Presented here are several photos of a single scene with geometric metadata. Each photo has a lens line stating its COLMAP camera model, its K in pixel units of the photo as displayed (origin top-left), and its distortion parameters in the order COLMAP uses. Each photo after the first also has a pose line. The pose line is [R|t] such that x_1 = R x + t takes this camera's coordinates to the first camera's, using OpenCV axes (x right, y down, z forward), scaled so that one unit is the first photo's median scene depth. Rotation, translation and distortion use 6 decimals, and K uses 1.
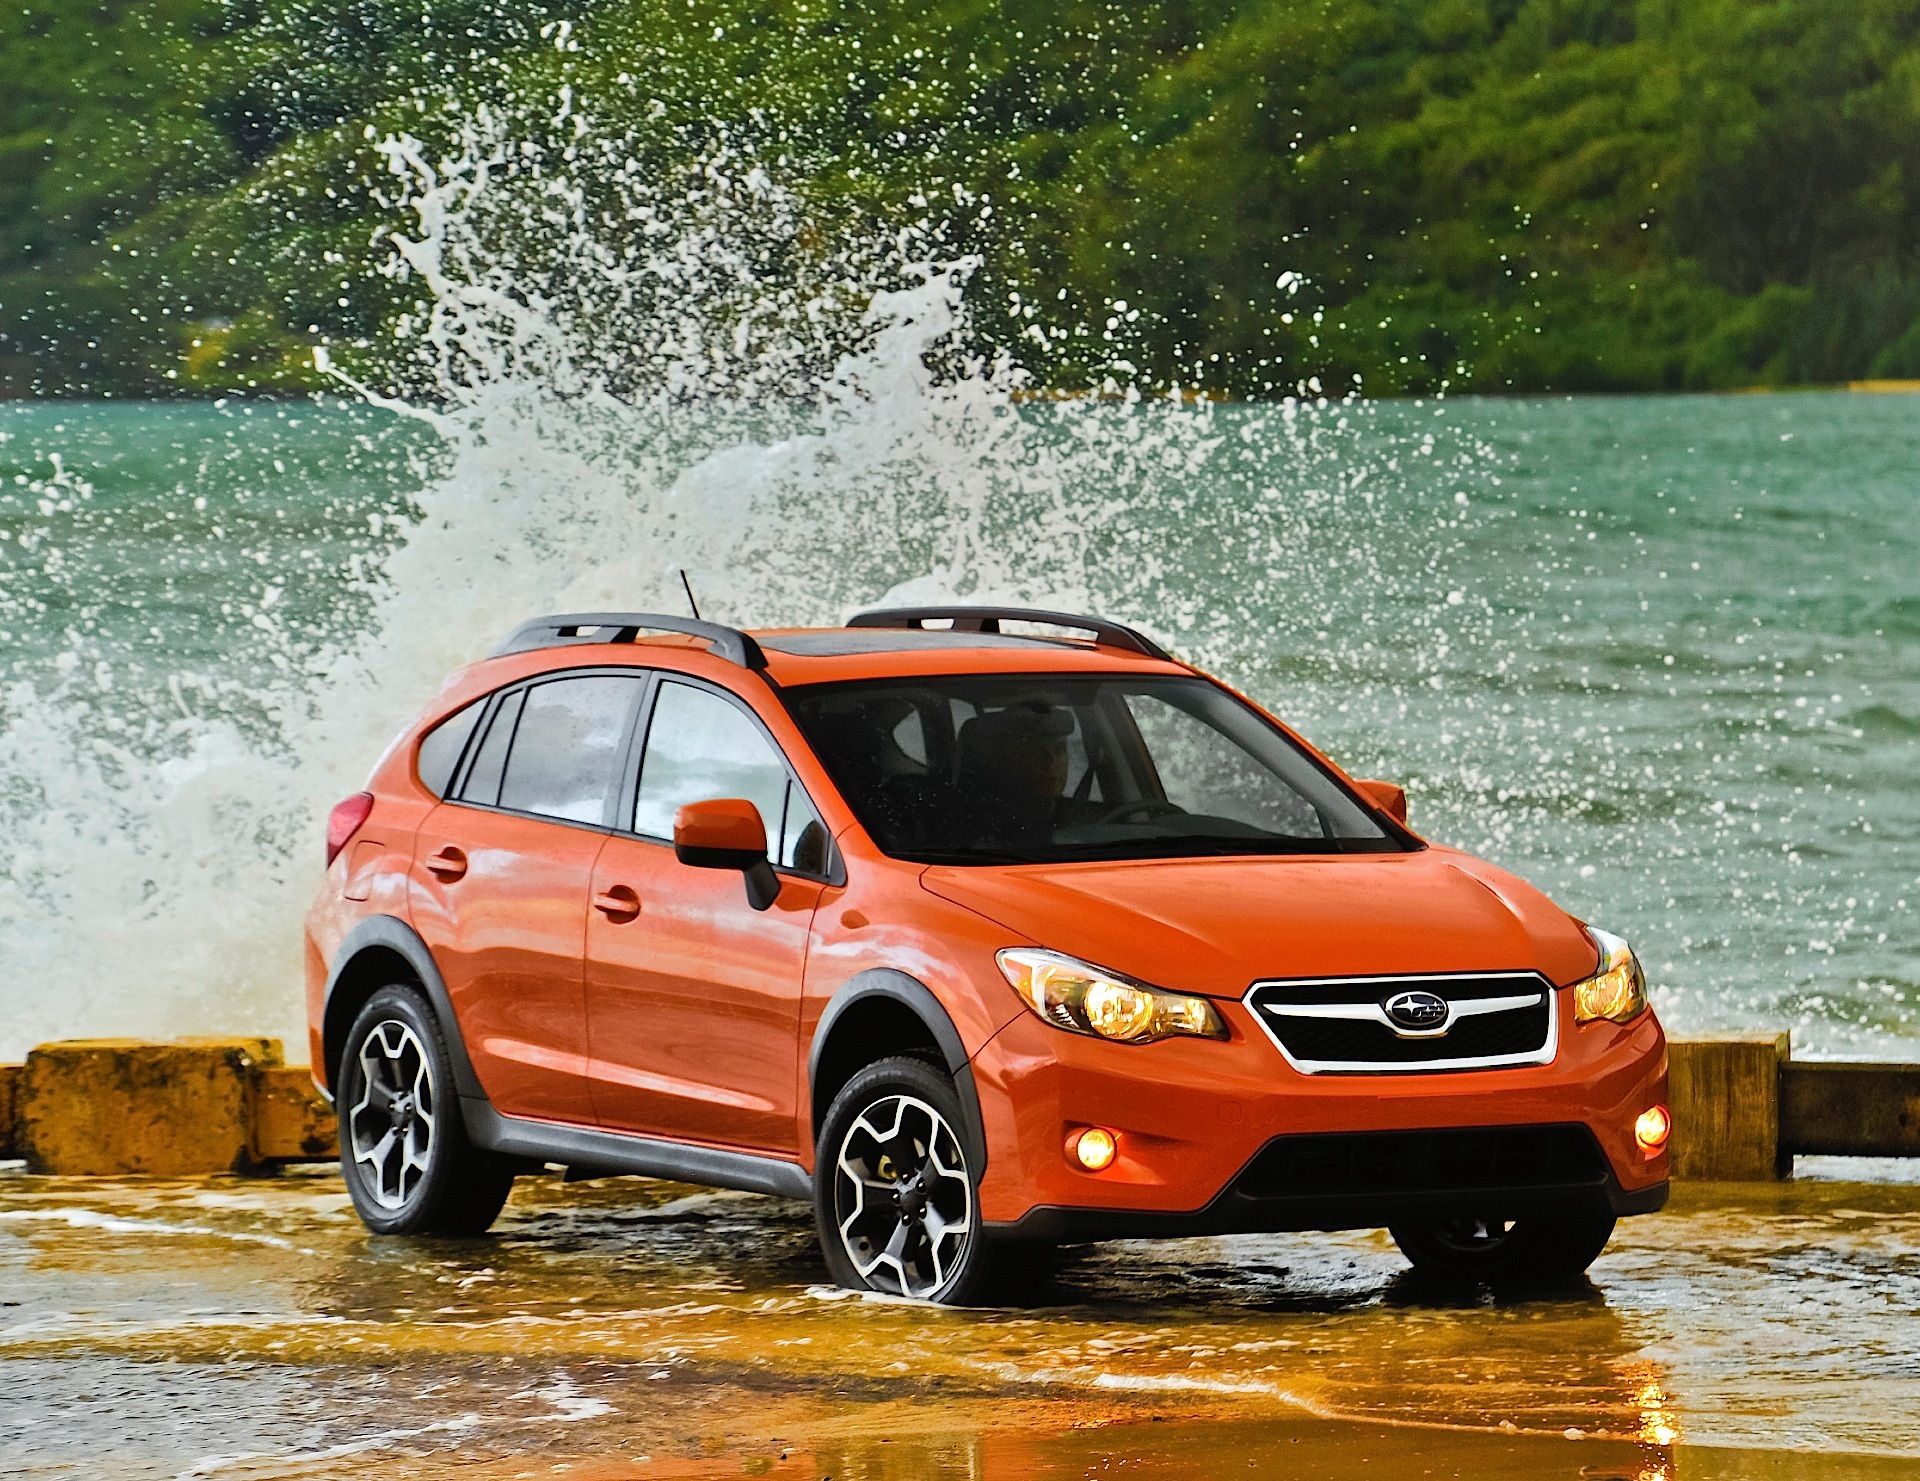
lens RADIAL K [[9639.6, 0, 973.2], [0, 9639.6, 748.8], [0, 0, 1]] dist [1.414917, 0.000000]
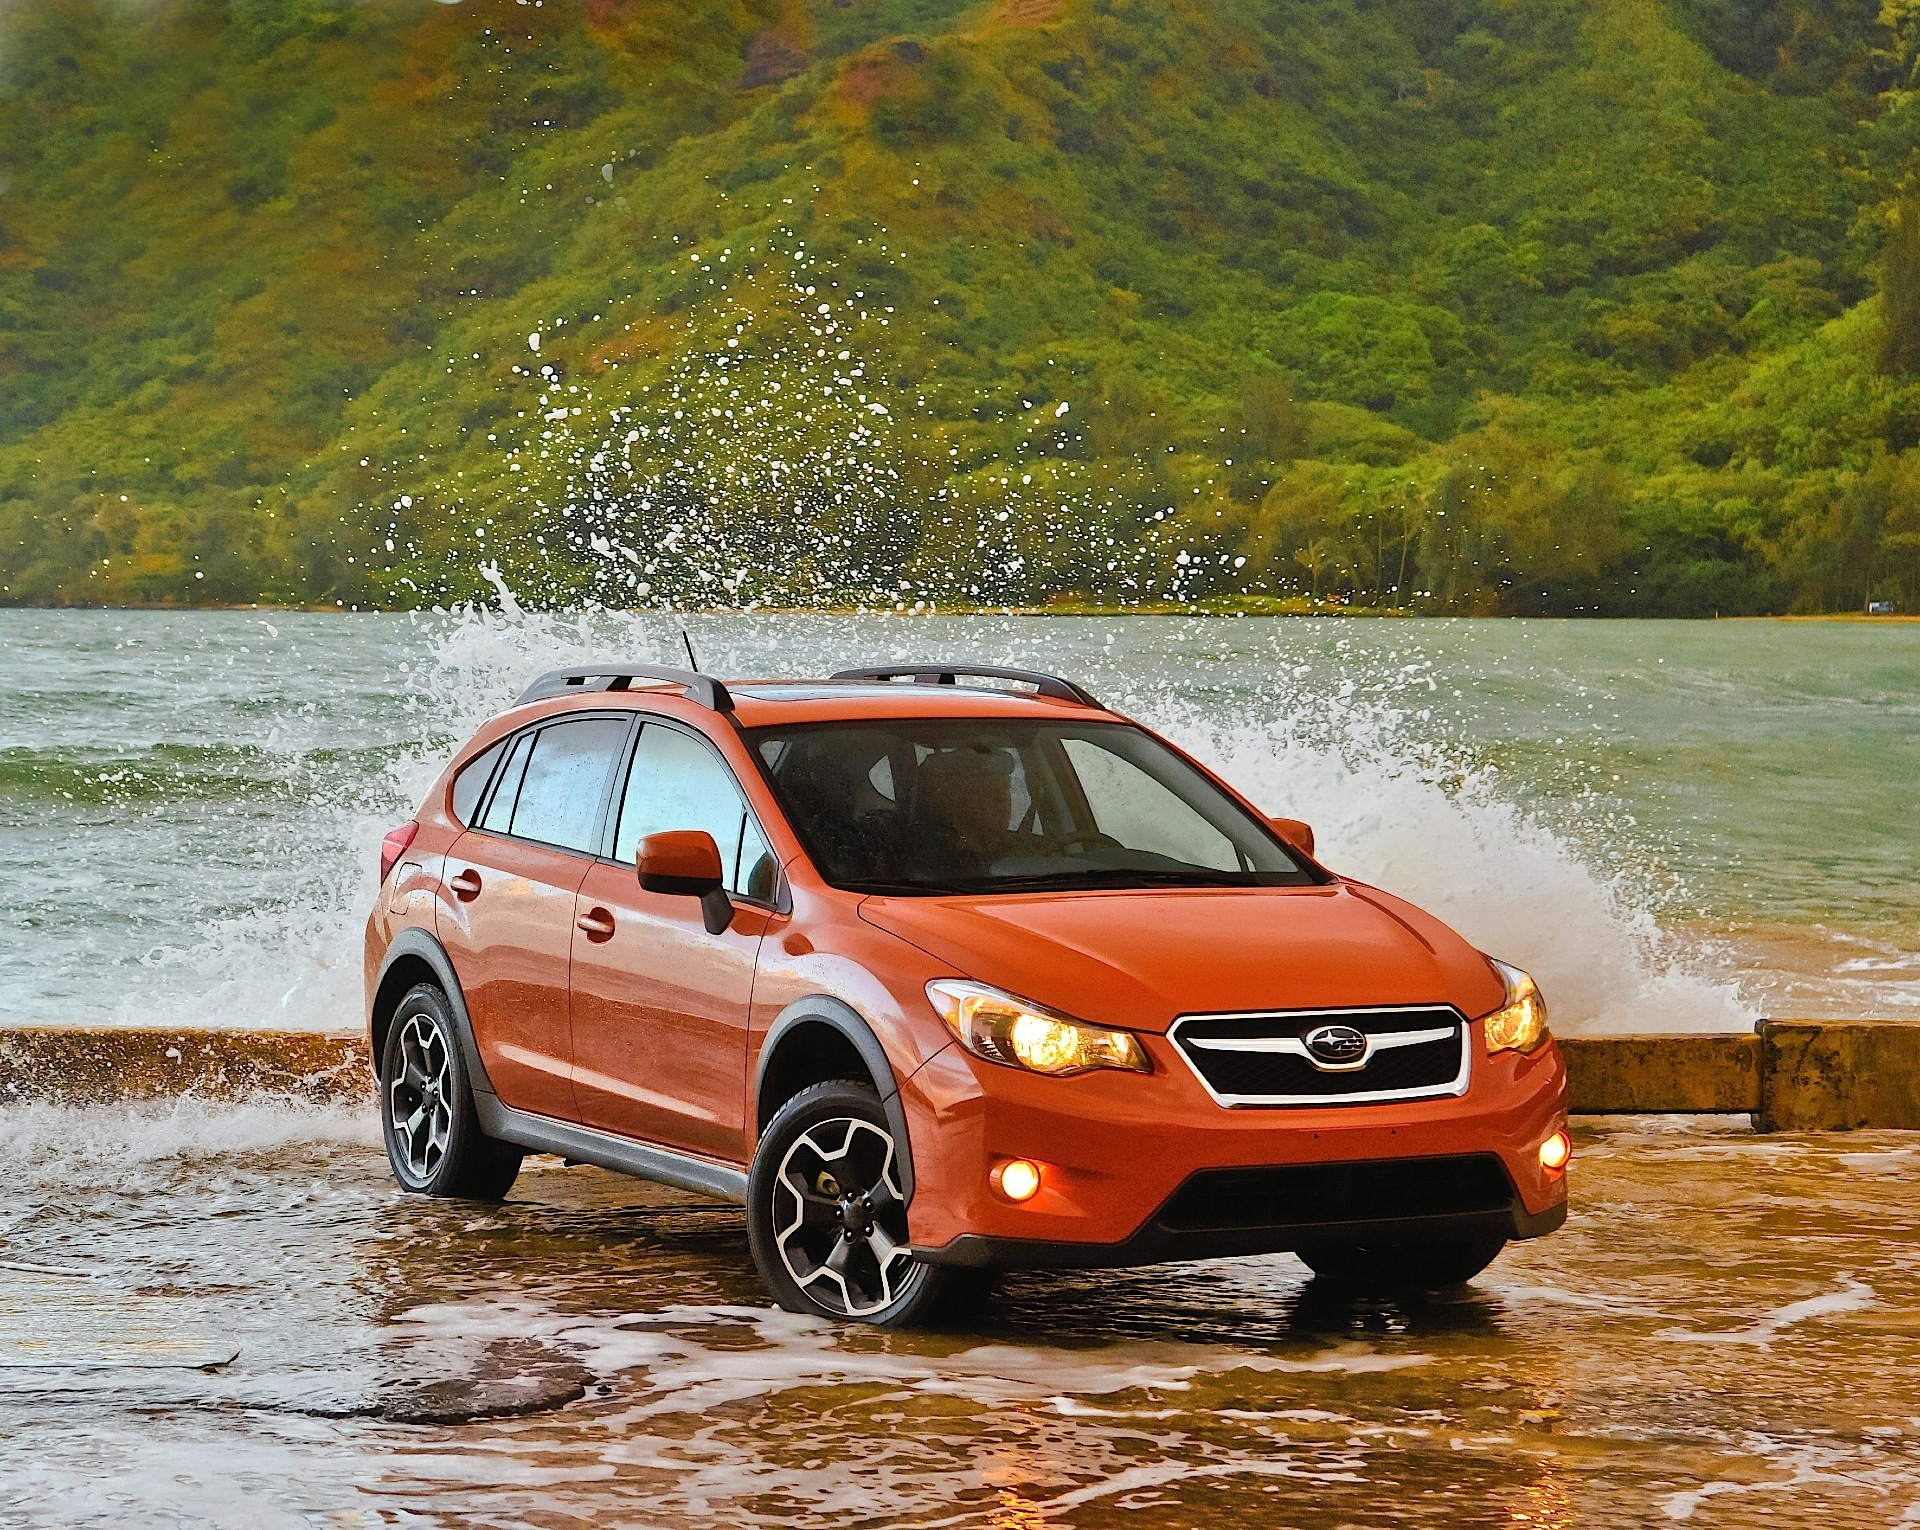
lens RADIAL K [[4683.1, 0, 953.8], [0, 4683.1, 759.9], [0, 0, 1]] dist [0.057559, 0.000000]
pose [[0.999809, 0.009322, -0.017182, 0.013262], [-0.009466, 0.999921, -0.008275, 0.001430], [0.017104, 0.008436, 0.999818, 0.488821]]
